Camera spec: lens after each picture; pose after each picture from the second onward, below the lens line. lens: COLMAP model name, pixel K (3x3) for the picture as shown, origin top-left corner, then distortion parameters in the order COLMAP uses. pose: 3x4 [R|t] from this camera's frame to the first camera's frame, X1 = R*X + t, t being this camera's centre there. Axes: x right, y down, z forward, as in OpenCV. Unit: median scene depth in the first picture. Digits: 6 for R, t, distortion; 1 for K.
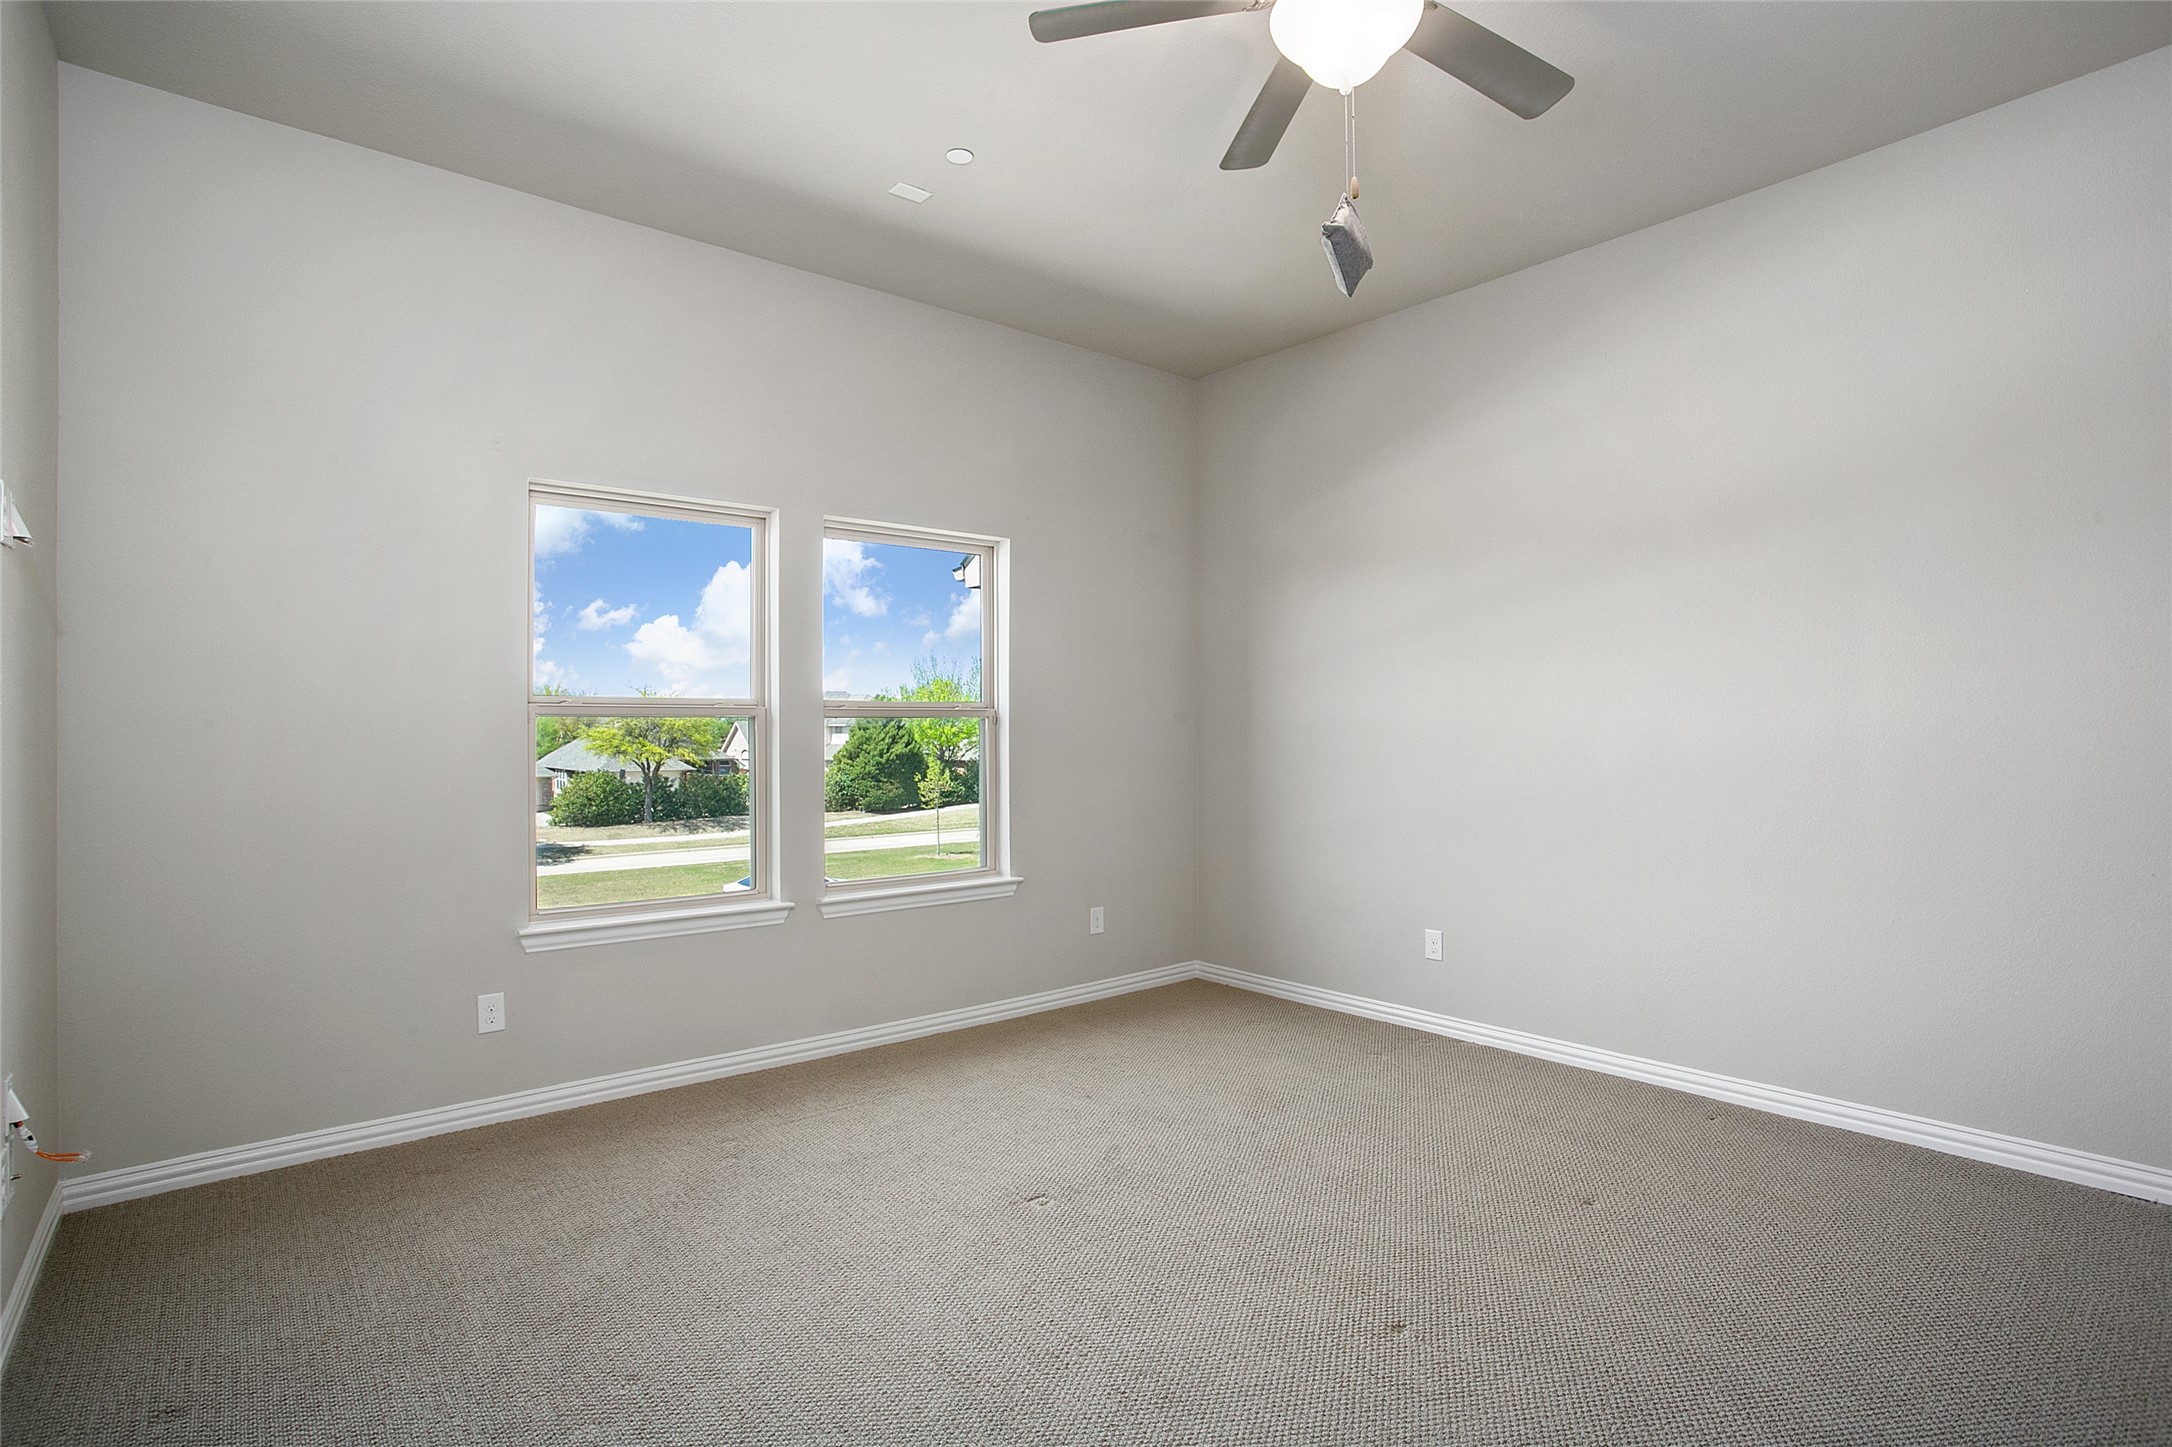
lens RADIAL K [[1098.9, 0, 1083.3], [0, 1098.9, 727.3], [0, 0, 1]] dist [-0.058101, 0.023617]
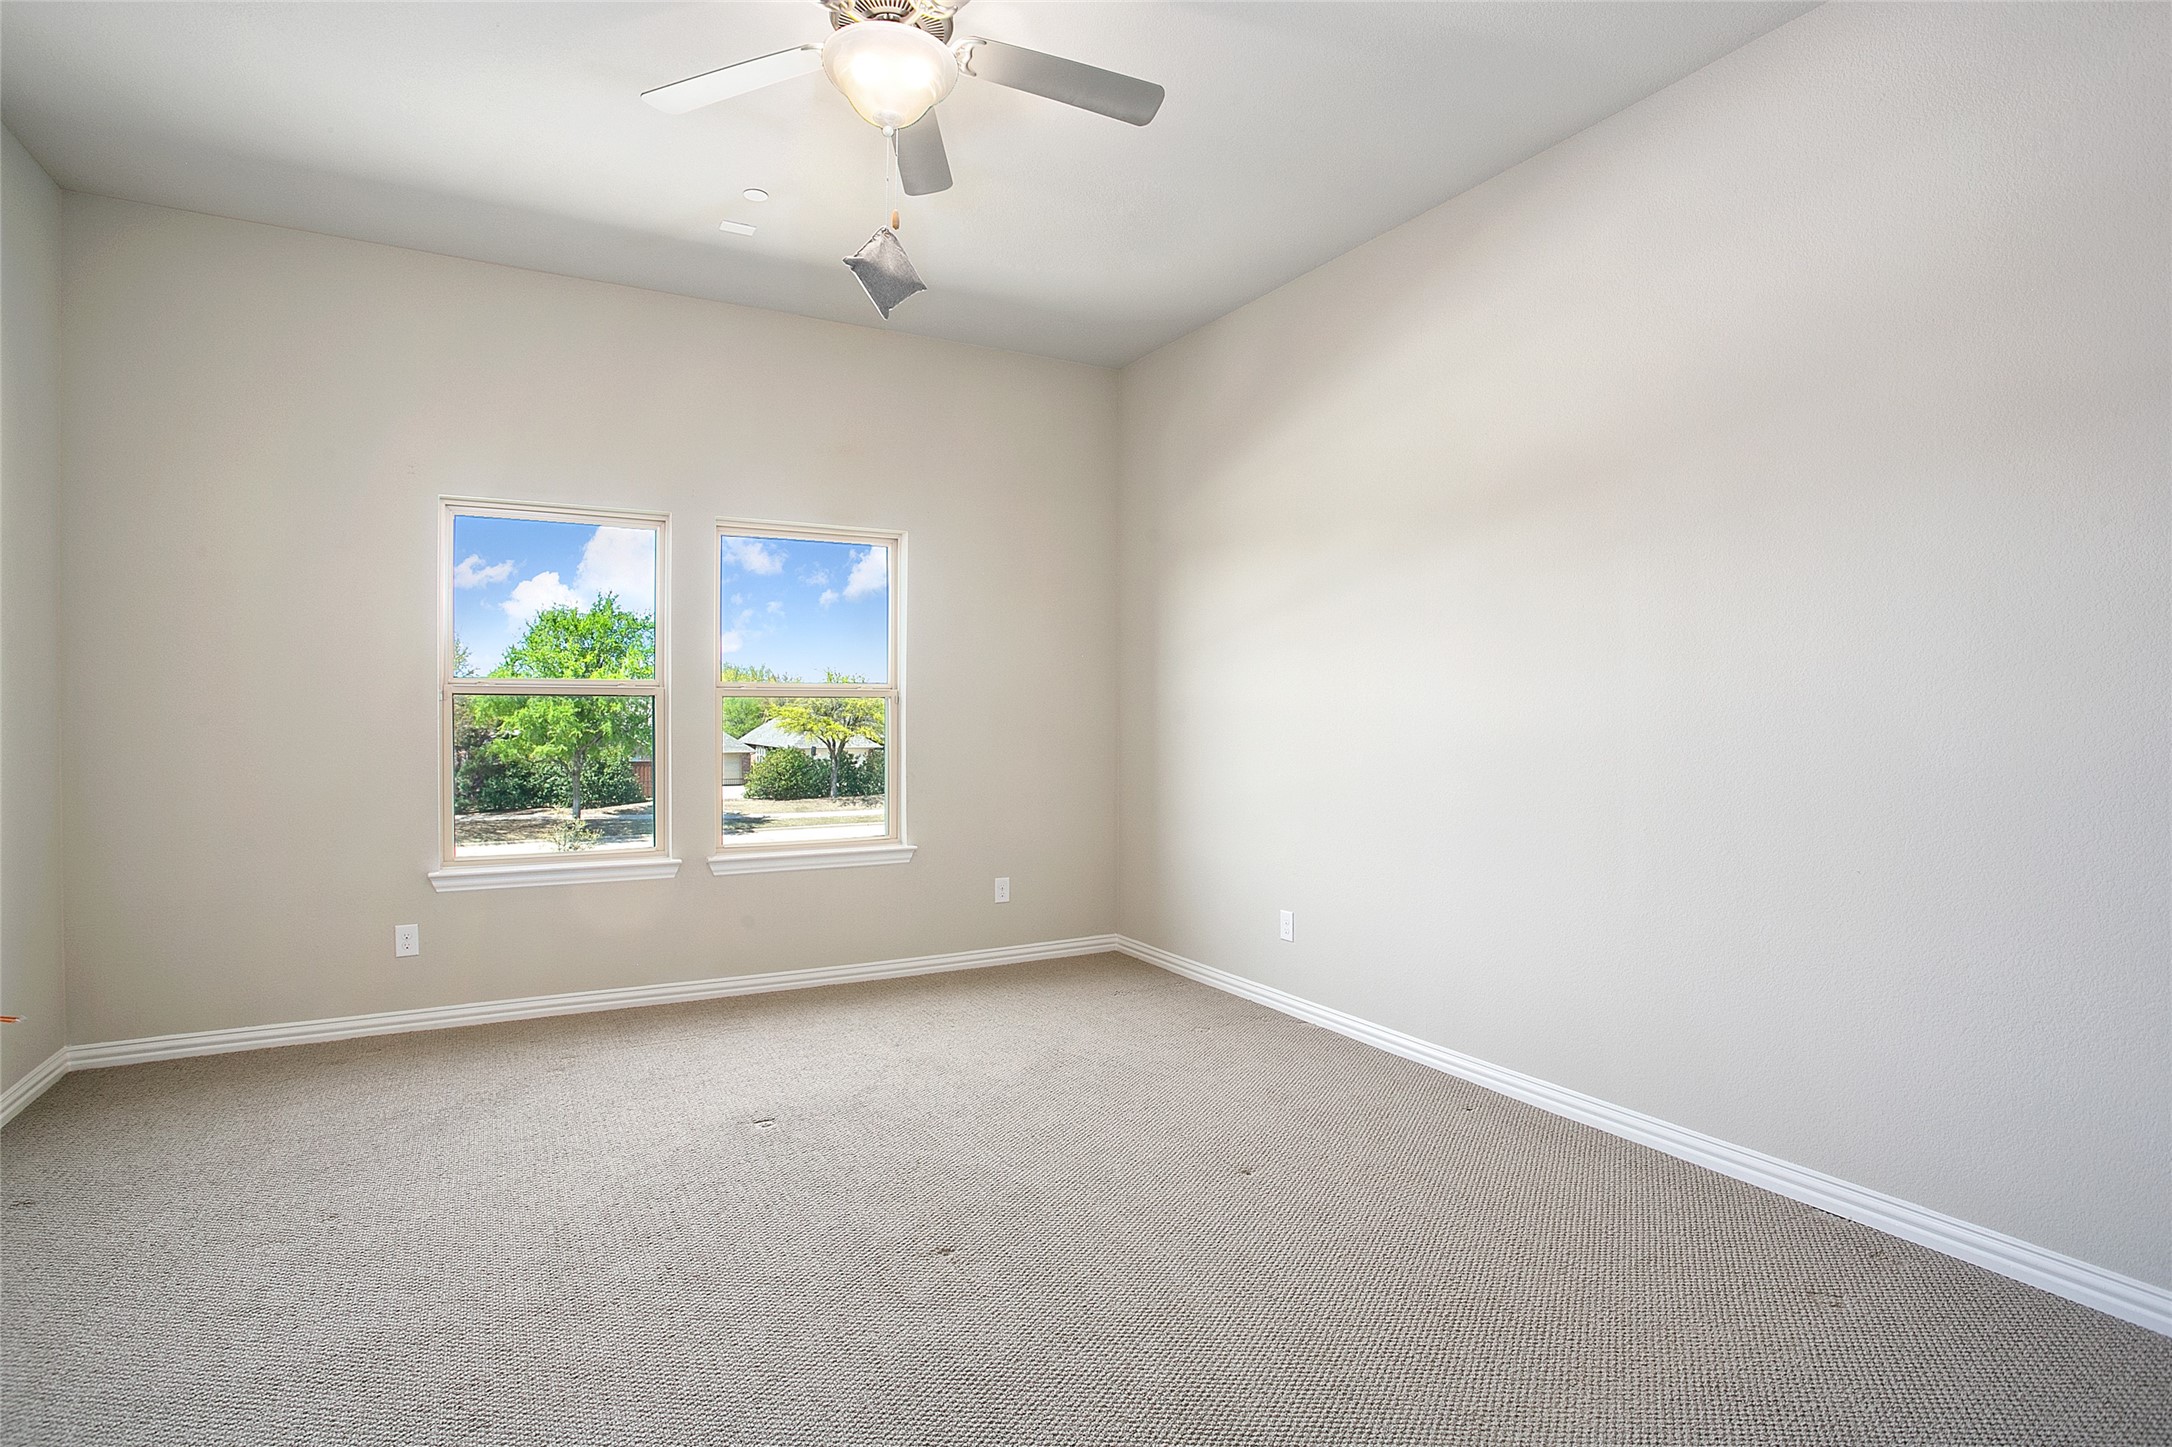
lens RADIAL K [[1098.9, 0, 1038.2], [0, 1098.9, 717.0], [0, 0, 1]] dist [-0.058101, 0.023617]
pose [[0.980436, 0.007565, -0.196694, 0.390593], [-0.006057, 0.999947, 0.008271, 0.000882], [0.196746, -0.006918, 0.980430, -0.043074]]
